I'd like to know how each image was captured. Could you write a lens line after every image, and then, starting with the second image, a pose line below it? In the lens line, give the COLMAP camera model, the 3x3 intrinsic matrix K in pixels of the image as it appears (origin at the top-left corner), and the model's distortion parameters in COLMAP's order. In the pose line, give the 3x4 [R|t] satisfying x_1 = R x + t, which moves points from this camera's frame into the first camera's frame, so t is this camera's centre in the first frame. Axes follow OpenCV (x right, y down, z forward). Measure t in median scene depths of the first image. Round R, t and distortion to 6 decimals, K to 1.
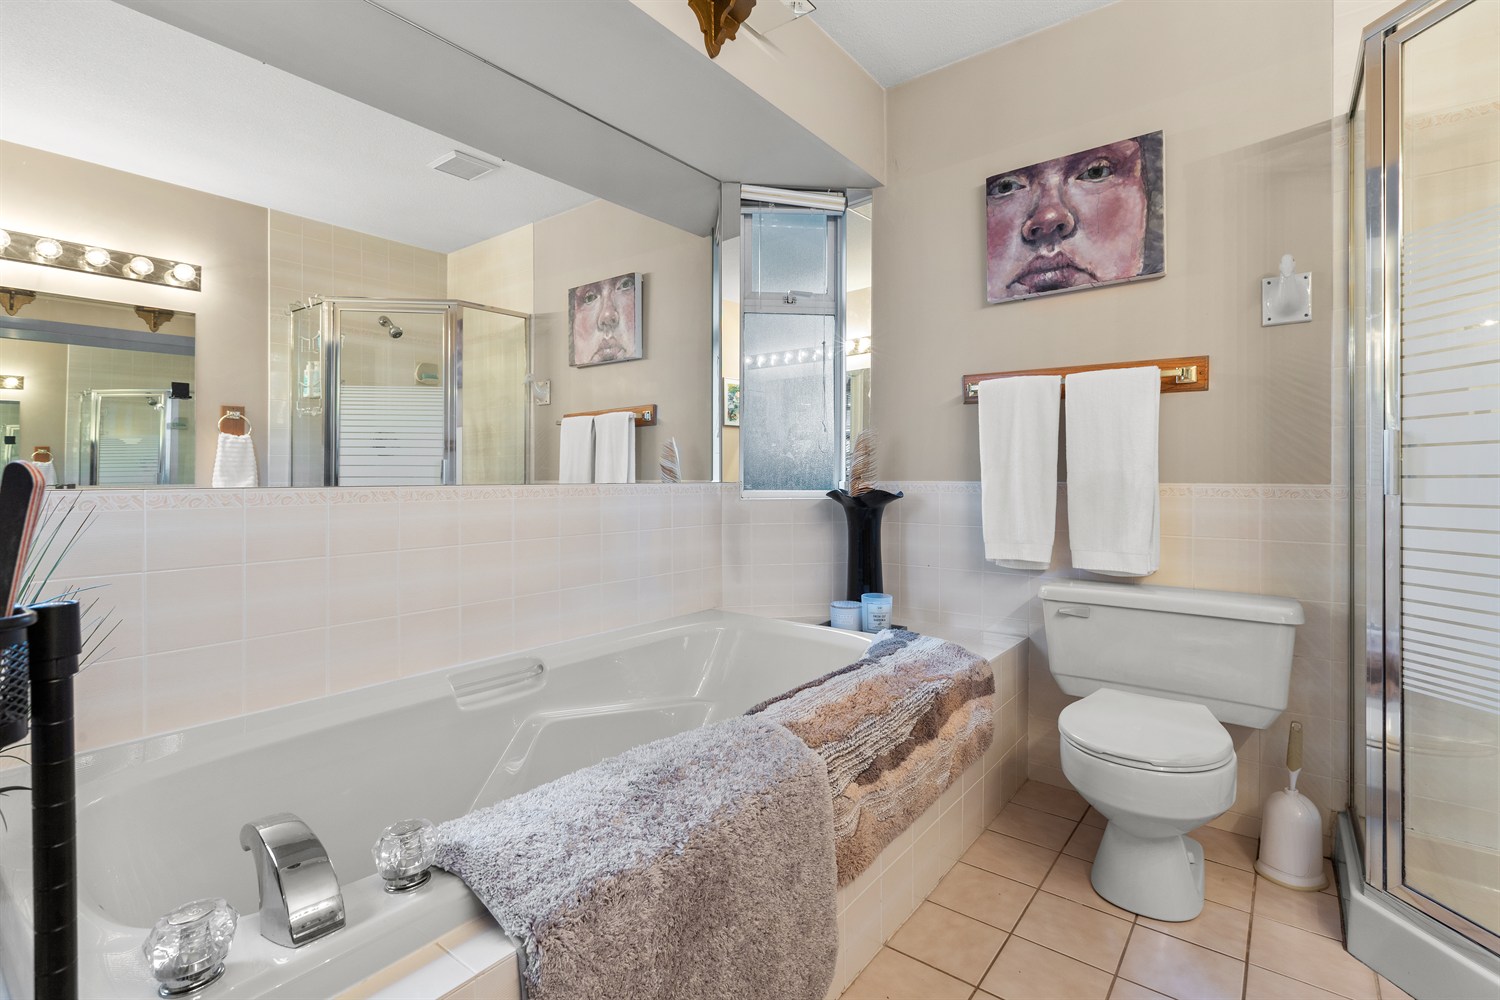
lens RADIAL K [[687.9, 0, 754.2], [0, 687.9, 475.5], [0, 0, 1]] dist [0.005589, -0.004641]
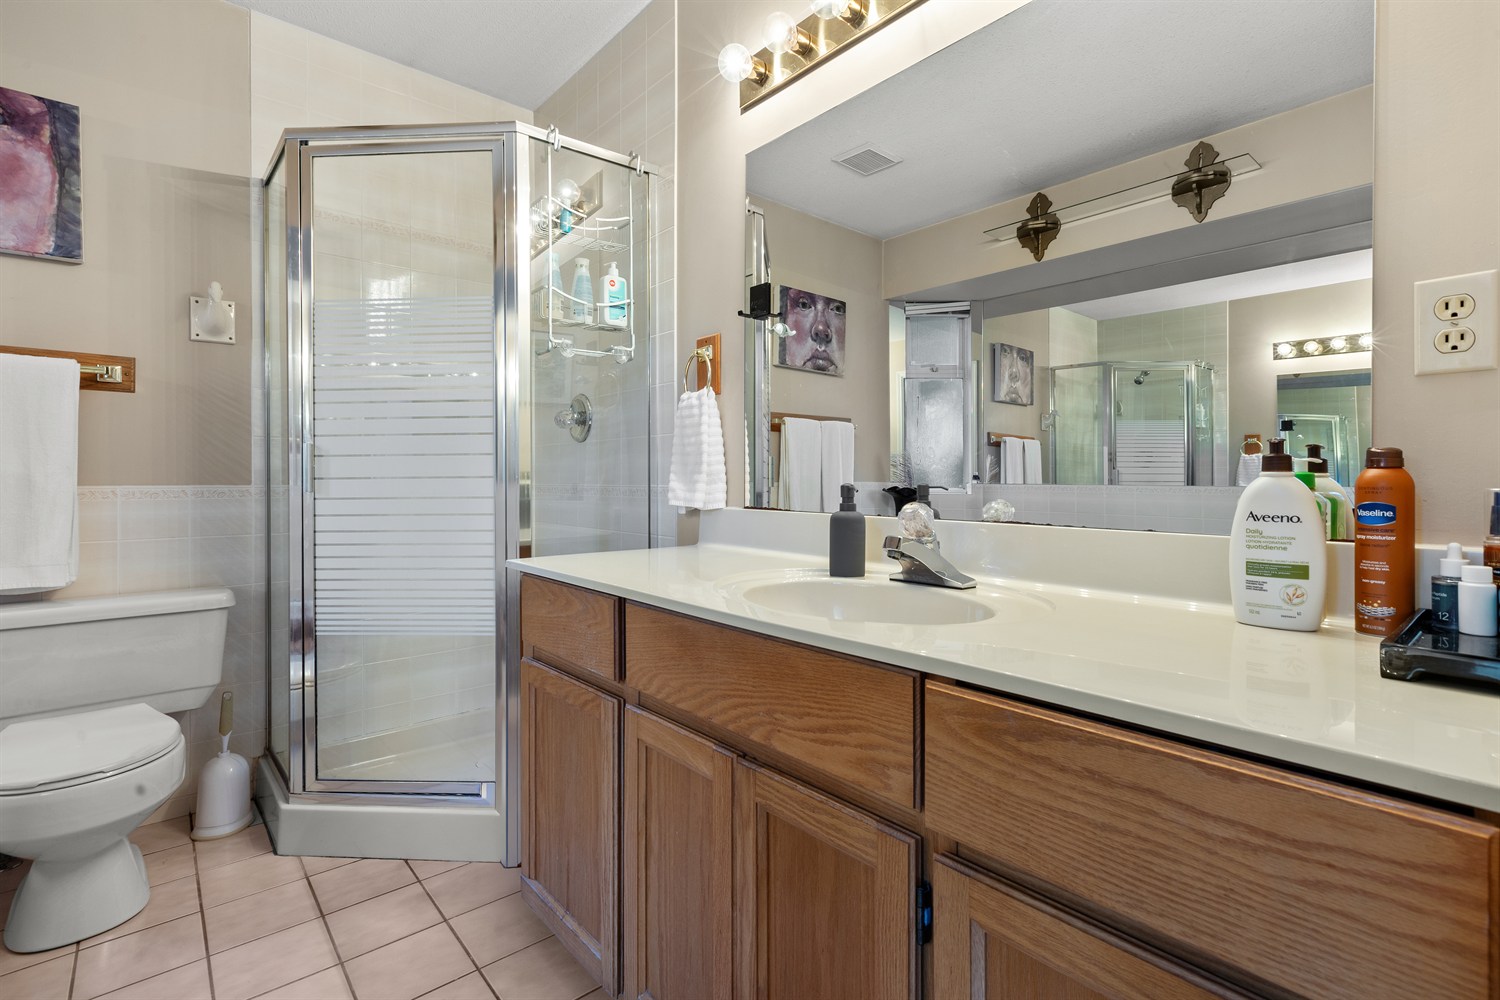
lens RADIAL K [[699.7, 0, 760.1], [0, 699.7, 478.0], [0, 0, 1]] dist [0.003823, -0.000425]
pose [[0.183074, -0.003068, 0.983094, -0.175347], [0.002422, 0.999994, 0.002669, -0.000282], [-0.983096, 0.001892, 0.183080, -0.078176]]
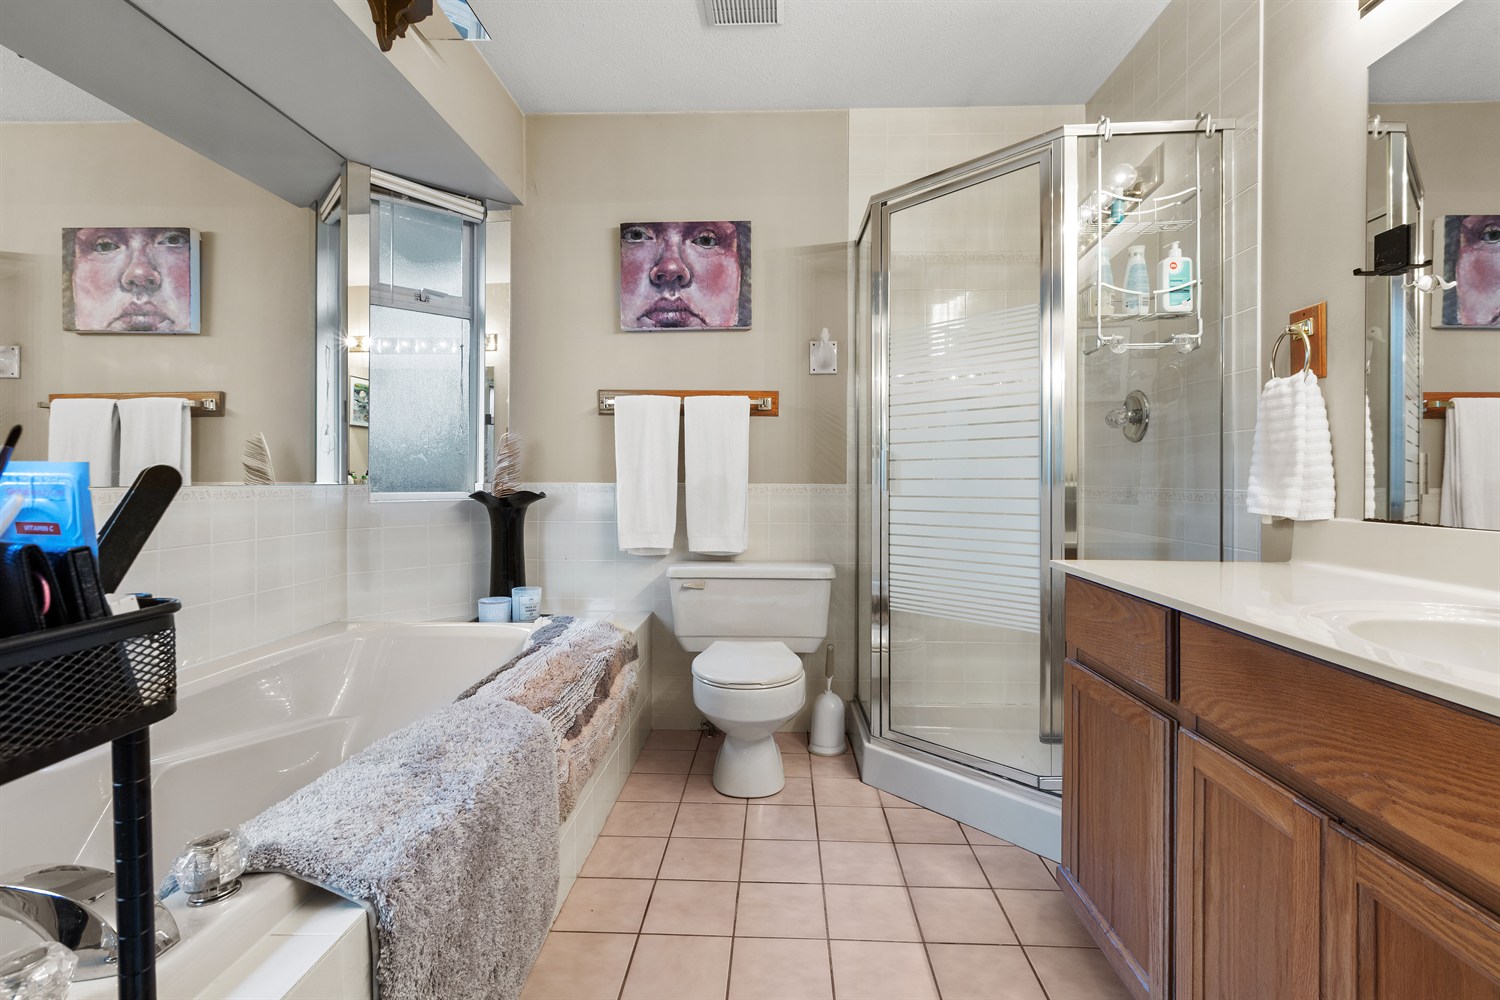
lens RADIAL K [[695.2, 0, 745.5], [0, 695.2, 475.8], [0, 0, 1]] dist [-0.000561, 0.000020]
pose [[0.816183, 0.004371, 0.577776, -0.199321], [-0.003131, 0.999990, -0.003143, 0.000220], [-0.577784, 0.000756, 0.816189, -0.100718]]
